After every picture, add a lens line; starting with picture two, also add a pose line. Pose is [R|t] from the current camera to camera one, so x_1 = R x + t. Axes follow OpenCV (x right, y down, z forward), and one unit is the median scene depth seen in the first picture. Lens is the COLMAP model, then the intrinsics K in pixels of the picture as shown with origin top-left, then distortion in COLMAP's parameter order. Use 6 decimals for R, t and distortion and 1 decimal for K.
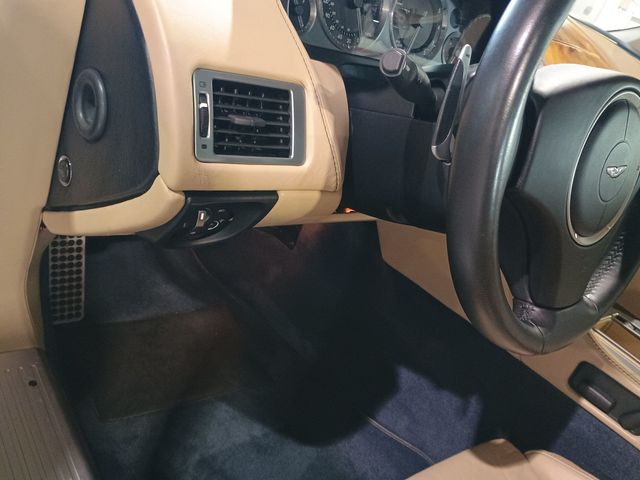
lens RADIAL K [[562.2, 0, 324.1], [0, 562.2, 242.0], [0, 0, 1]] dist [0.059758, -0.077911]
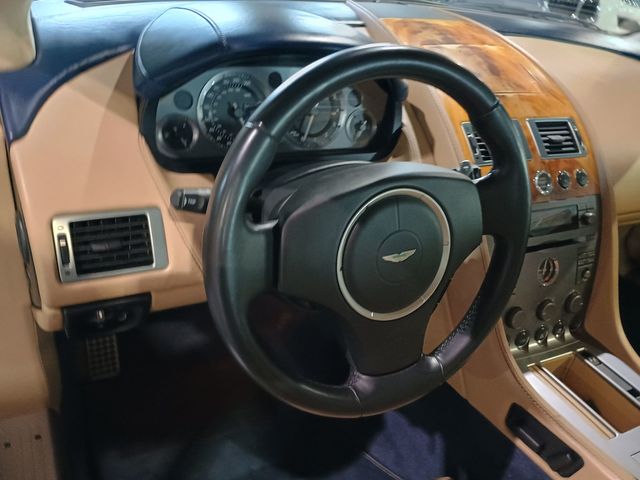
lens RADIAL K [[562.2, 0, 334.5], [0, 562.2, 253.2], [0, 0, 1]] dist [0.059758, -0.077911]
pose [[0.964526, -0.089156, -0.248479, 0.418326], [0.090586, 0.995872, -0.005697, -0.086062], [0.247961, -0.017014, 0.968621, -0.079210]]
